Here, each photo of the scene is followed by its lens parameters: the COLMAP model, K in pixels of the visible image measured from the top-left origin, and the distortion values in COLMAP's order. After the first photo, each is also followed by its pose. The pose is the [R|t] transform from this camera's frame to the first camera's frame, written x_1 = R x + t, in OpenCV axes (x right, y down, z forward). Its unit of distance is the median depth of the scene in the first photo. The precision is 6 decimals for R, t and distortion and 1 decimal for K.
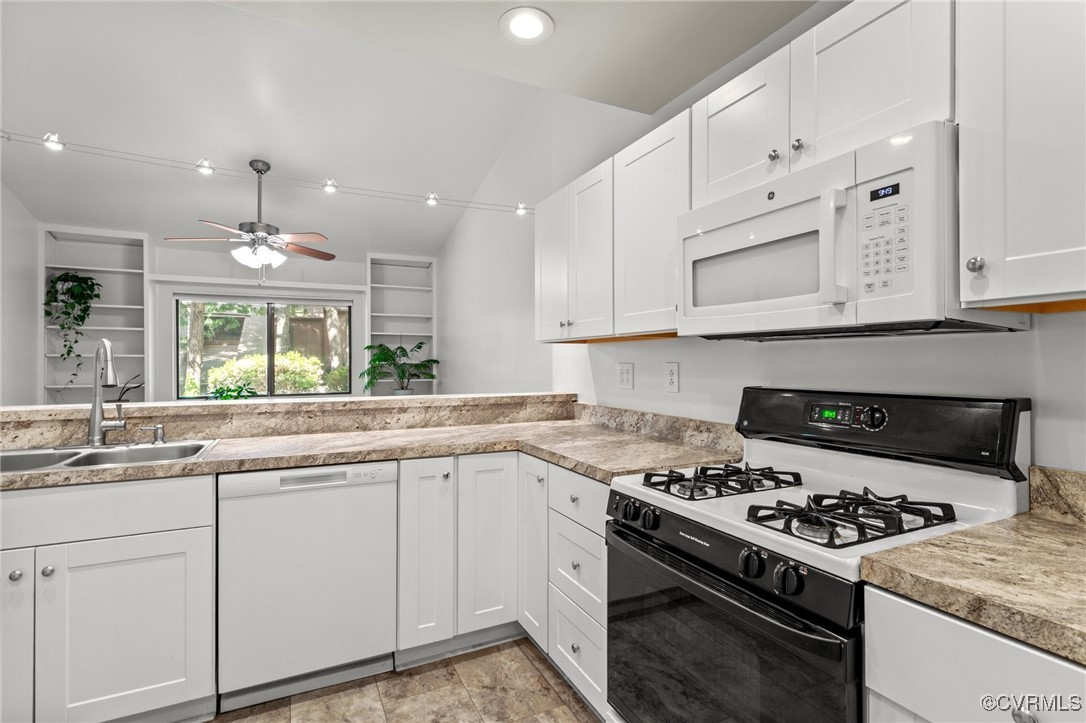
lens RADIAL K [[513.2, 0, 544.3], [0, 513.2, 362.0], [0, 0, 1]] dist [0.002626, 0.000565]
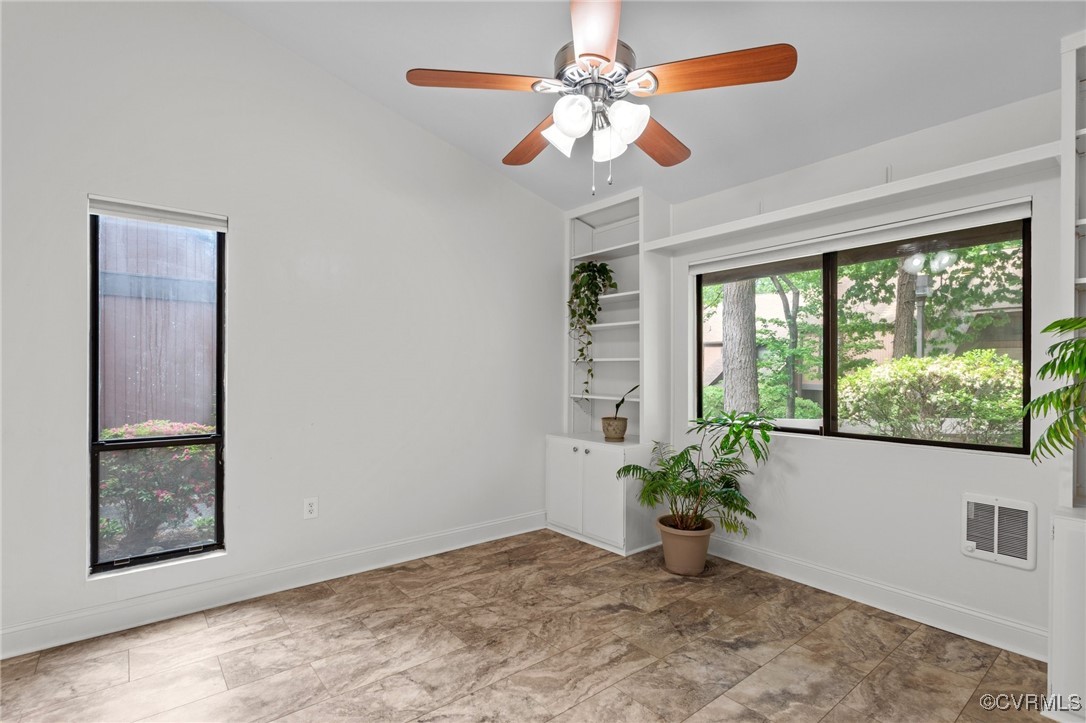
lens RADIAL K [[513.2, 0, 546.9], [0, 513.2, 371.5], [0, 0, 1]] dist [0.002626, 0.000565]
pose [[0.234293, 0.003634, -0.972159, -0.117553], [-0.002024, 0.999993, 0.003250, 0.003292], [0.972164, 0.001206, 0.234299, 0.724219]]
